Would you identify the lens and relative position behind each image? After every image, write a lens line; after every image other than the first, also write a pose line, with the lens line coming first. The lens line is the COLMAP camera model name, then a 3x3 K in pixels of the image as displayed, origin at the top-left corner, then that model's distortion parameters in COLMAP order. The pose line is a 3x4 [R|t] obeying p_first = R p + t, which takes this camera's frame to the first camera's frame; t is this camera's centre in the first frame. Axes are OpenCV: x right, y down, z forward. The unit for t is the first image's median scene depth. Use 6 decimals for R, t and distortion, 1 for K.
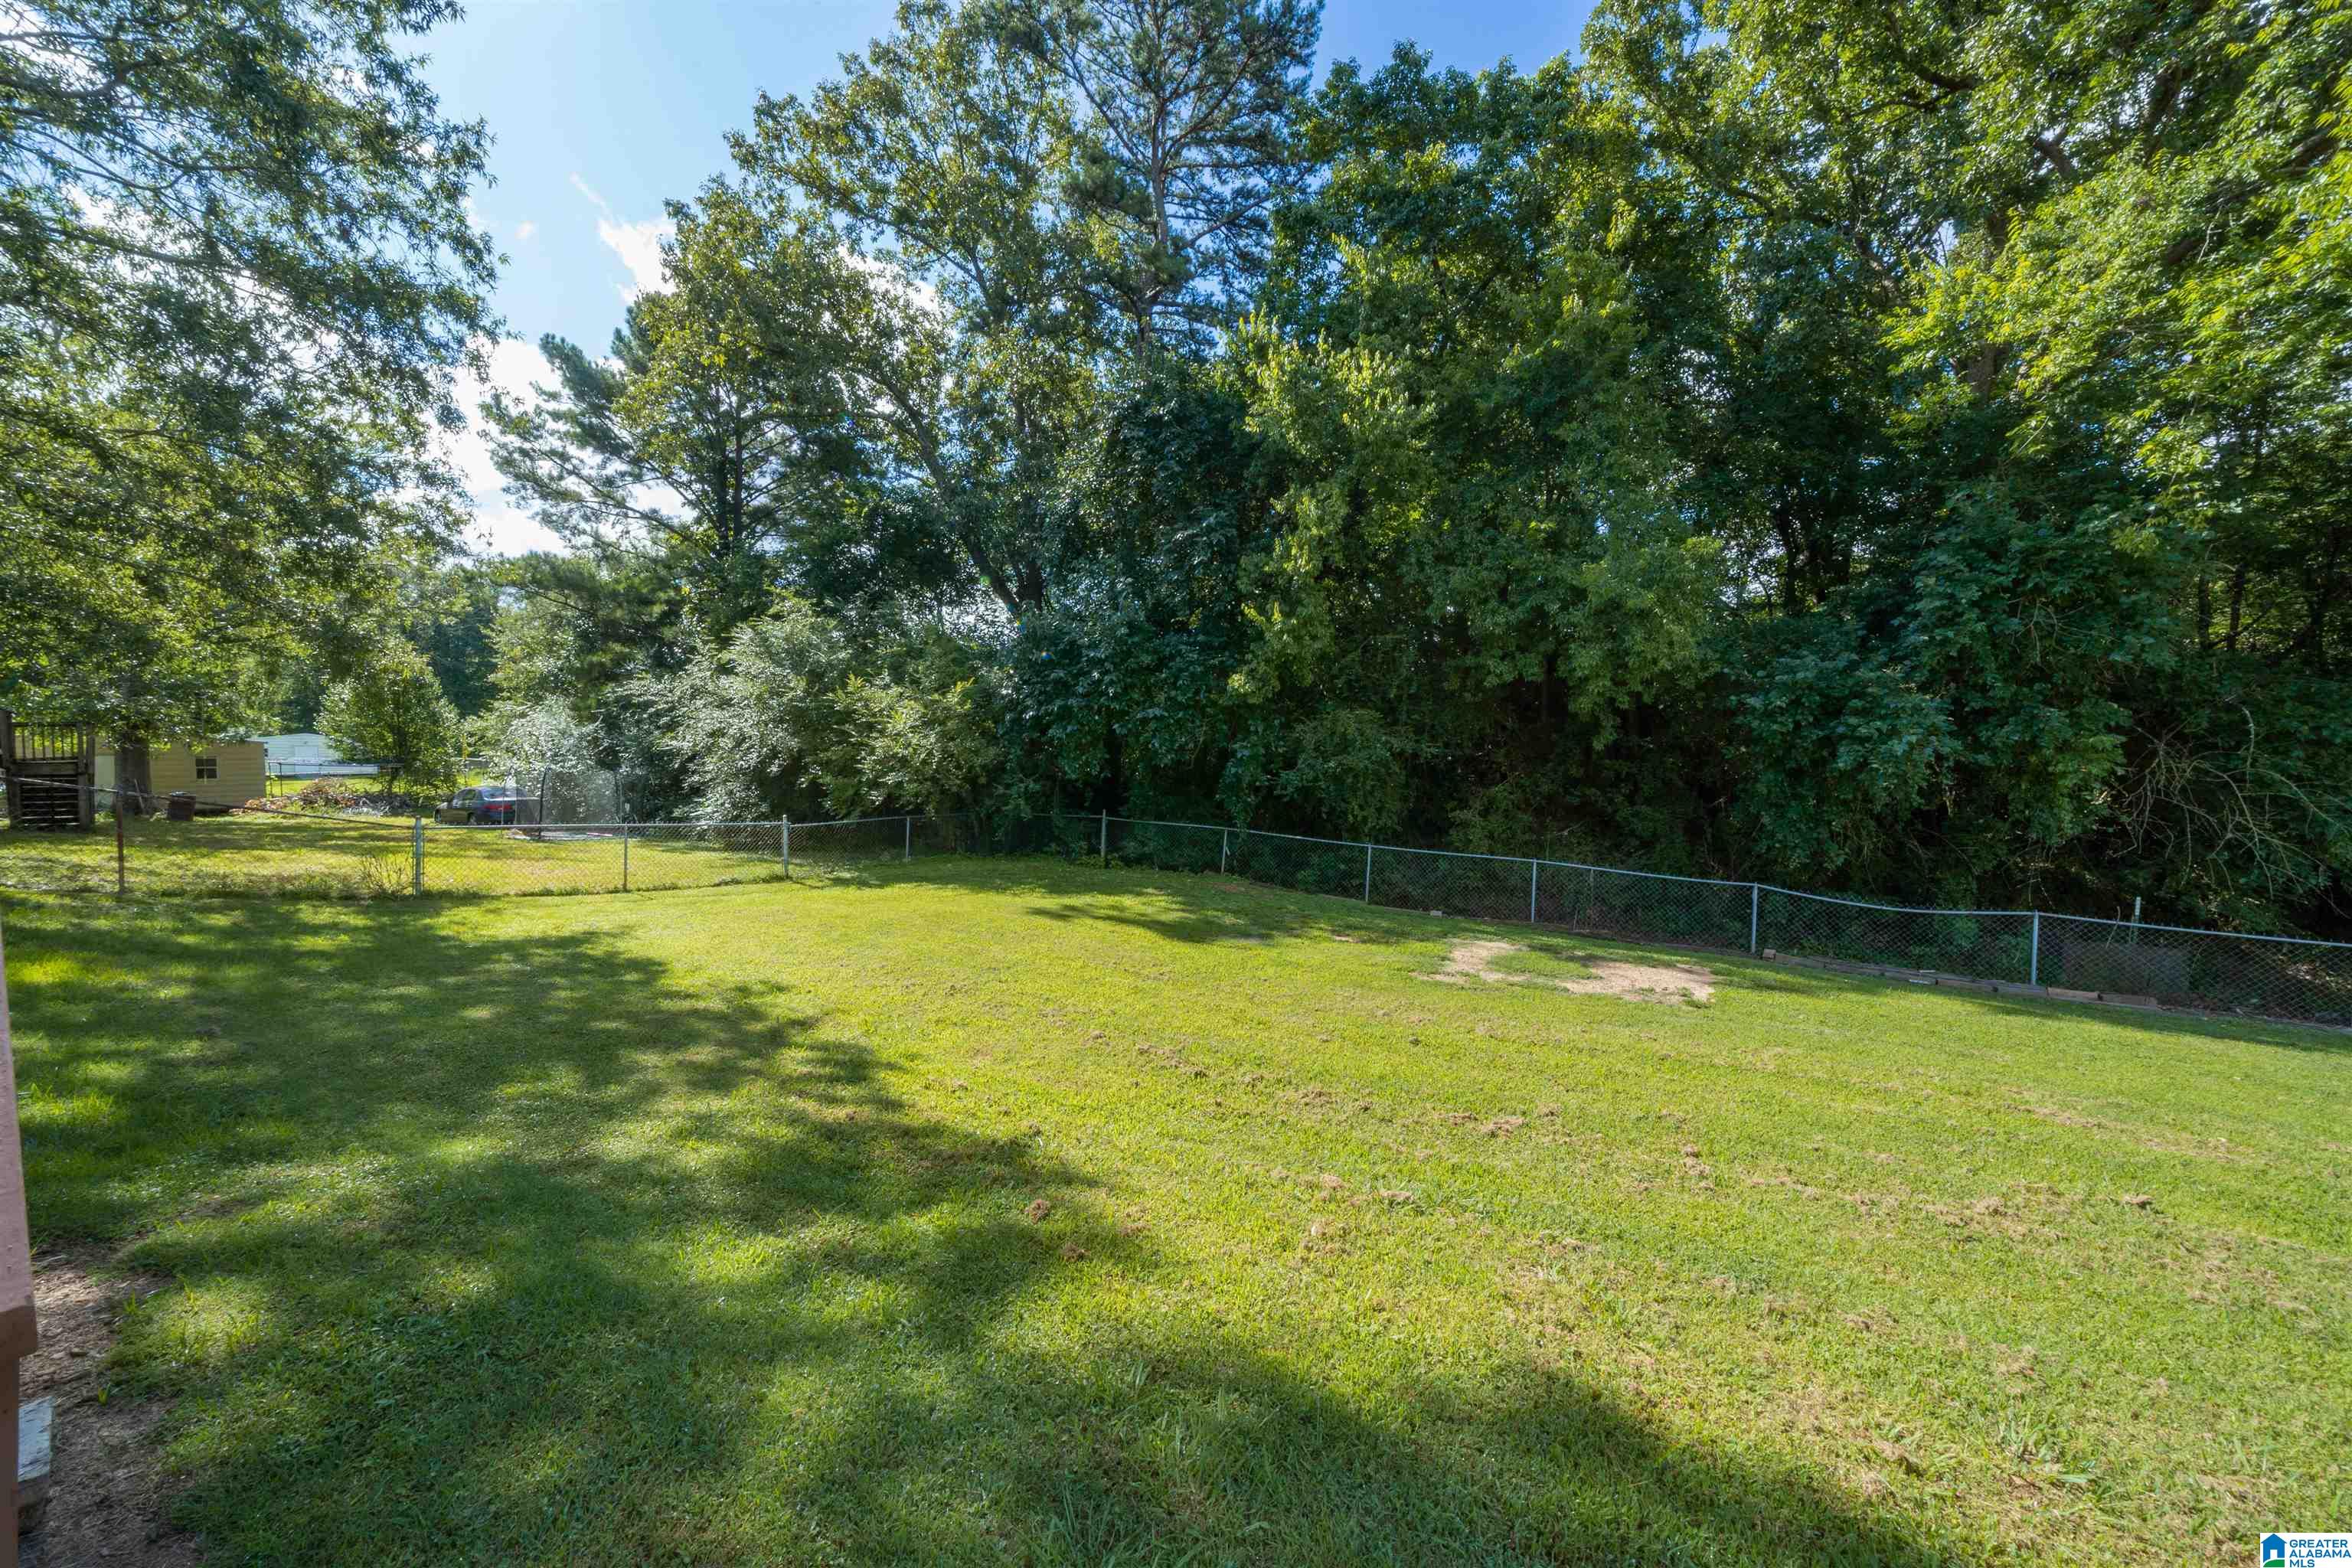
lens RADIAL K [[819.7, 0, 1168.6], [0, 819.7, 793.6], [0, 0, 1]] dist [-0.017384, -0.000192]
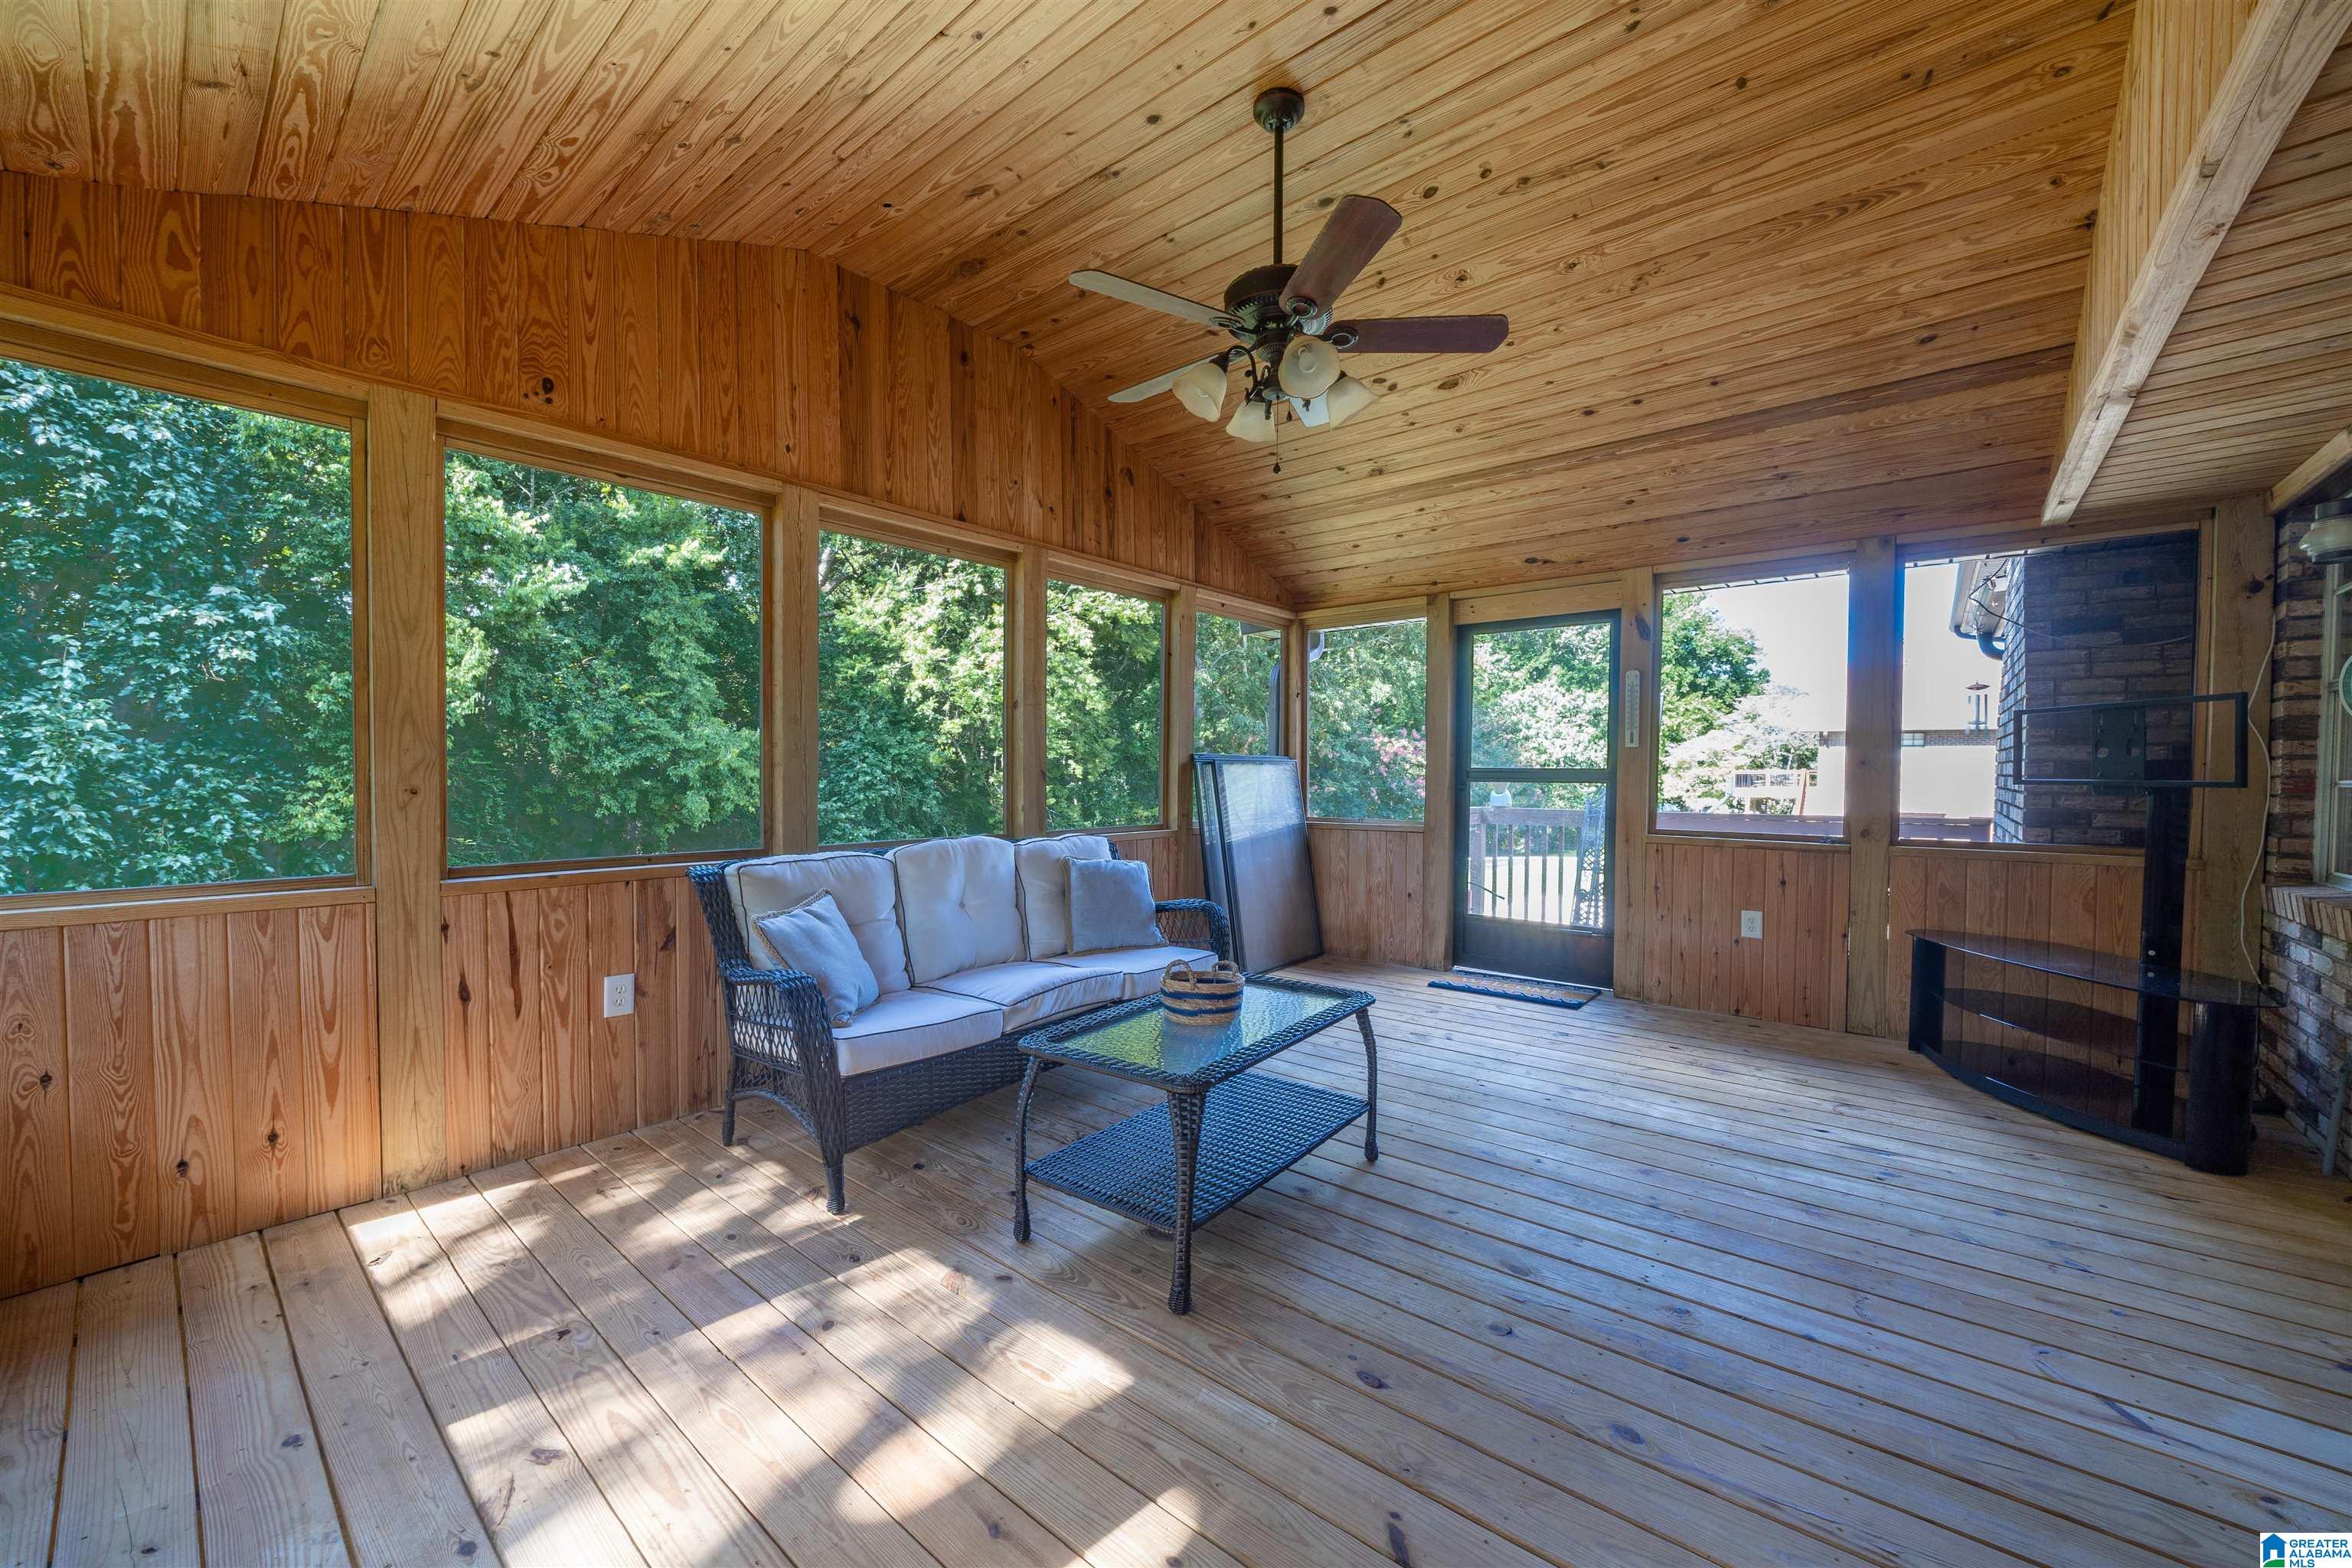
lens RADIAL K [[898.5, 0, 1172.2], [0, 898.5, 786.4], [0, 0, 1]] dist [-0.006461, -0.000255]
pose [[0.130769, -0.019263, 0.991226, -0.637314], [0.024185, 0.999576, 0.016235, -0.145978], [-0.991118, 0.021850, 0.131179, 0.014164]]
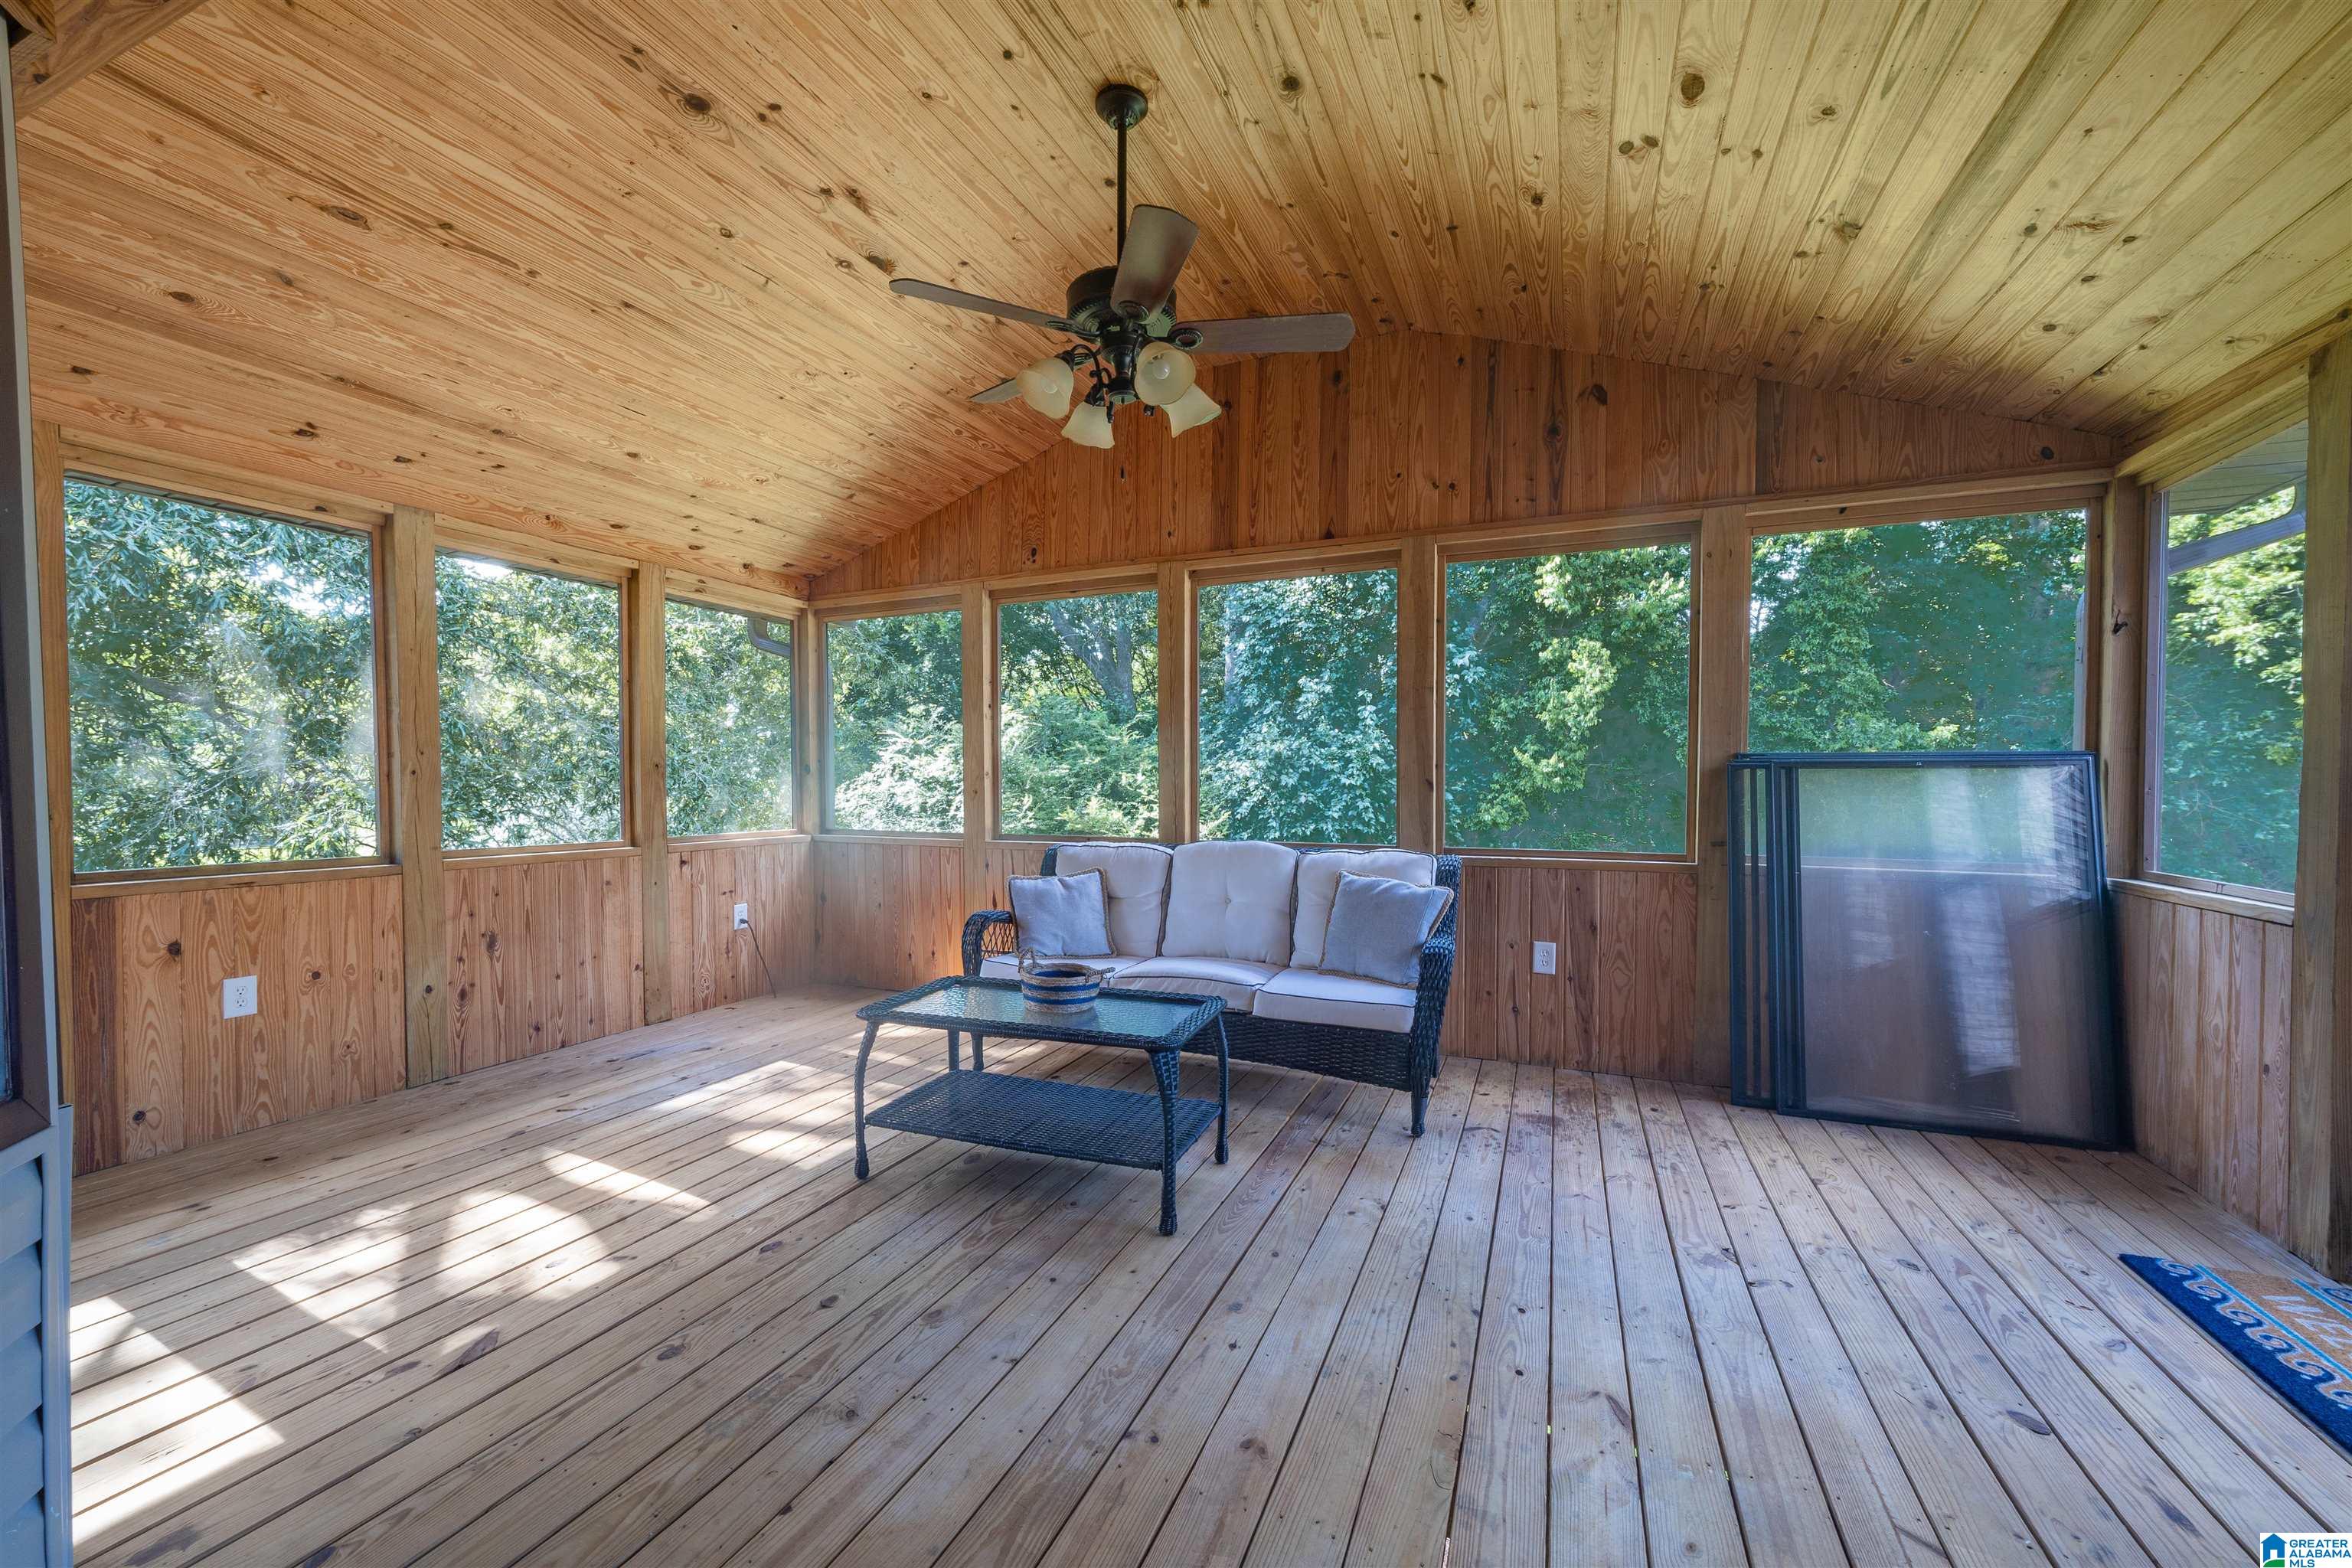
lens RADIAL K [[947.7, 0, 1160.3], [0, 947.7, 786.3], [0, 0, 1]] dist [0.000491, -0.000158]
pose [[0.987778, -0.007016, 0.155711, -0.492249], [0.009203, 0.999869, -0.013332, -0.142801], [-0.155597, 0.014602, 0.987713, -0.151016]]
